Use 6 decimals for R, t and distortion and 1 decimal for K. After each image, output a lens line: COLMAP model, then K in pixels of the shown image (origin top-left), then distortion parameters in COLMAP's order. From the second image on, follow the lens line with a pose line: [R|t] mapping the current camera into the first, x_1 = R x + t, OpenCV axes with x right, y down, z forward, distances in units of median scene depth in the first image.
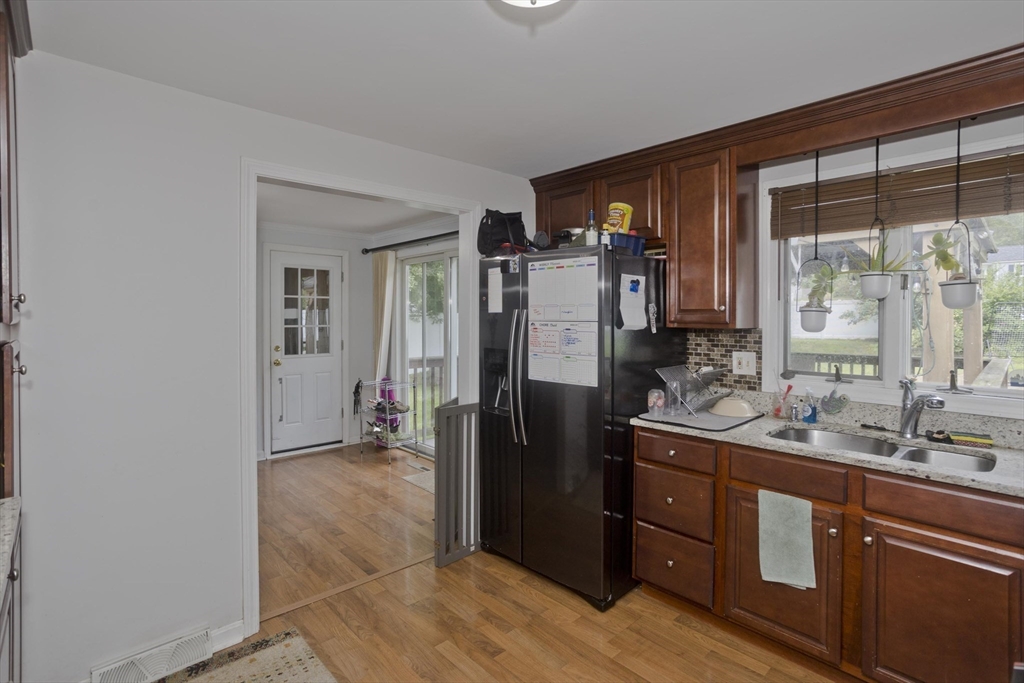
lens RADIAL K [[509.0, 0, 518.6], [0, 509.0, 313.6], [0, 0, 1]] dist [-0.044315, 0.028459]
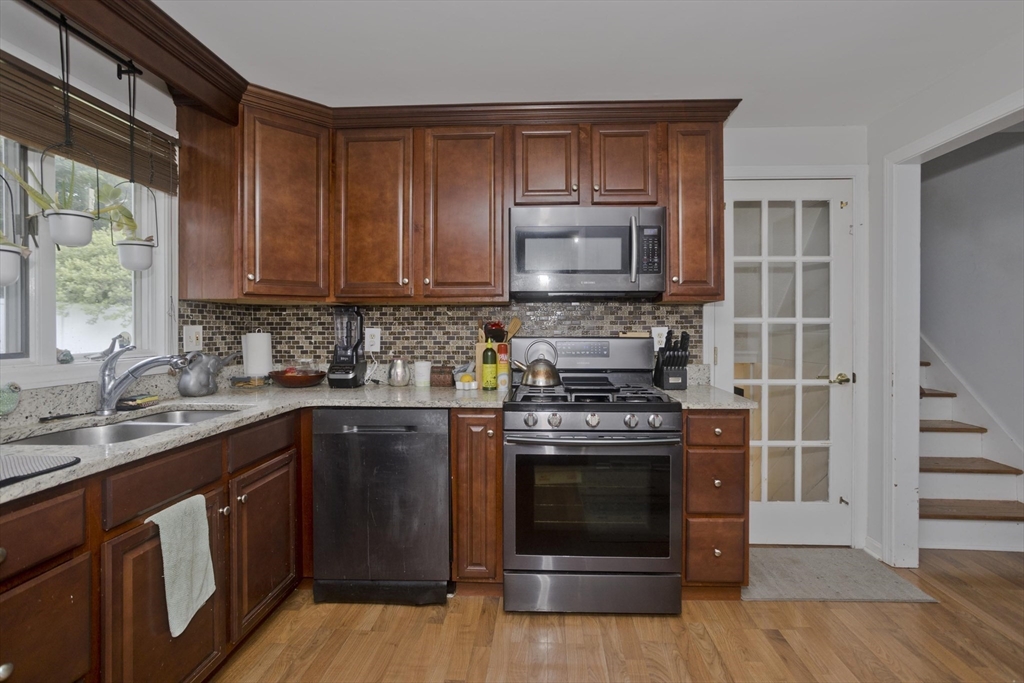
lens RADIAL K [[507.9, 0, 507.8], [0, 507.9, 327.6], [0, 0, 1]] dist [-0.033839, 0.015346]
pose [[-0.674369, -0.005663, 0.738373, -0.284857], [-0.007093, 0.999974, 0.001192, 0.081976], [-0.738361, -0.004433, -0.674391, 0.954444]]
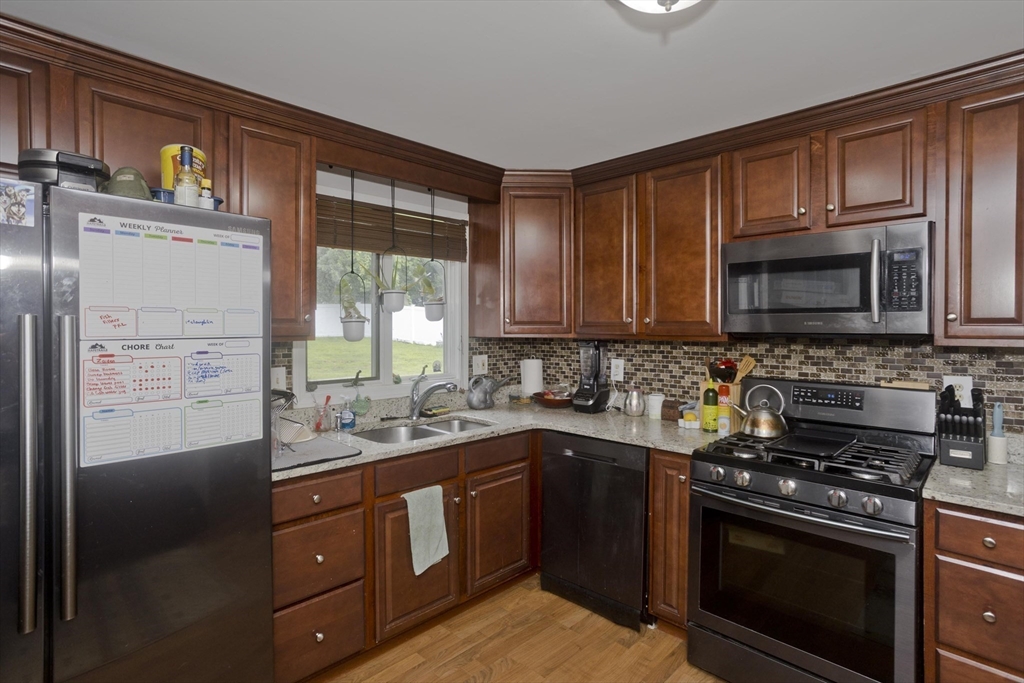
lens RADIAL K [[507.9, 0, 492.3], [0, 507.9, 330.1], [0, 0, 1]] dist [-0.033839, 0.015346]
pose [[0.002961, -0.012697, 0.999915, -0.483623], [-0.000592, 0.999919, 0.012699, -0.001094], [-0.999995, -0.000630, 0.002953, 0.708818]]
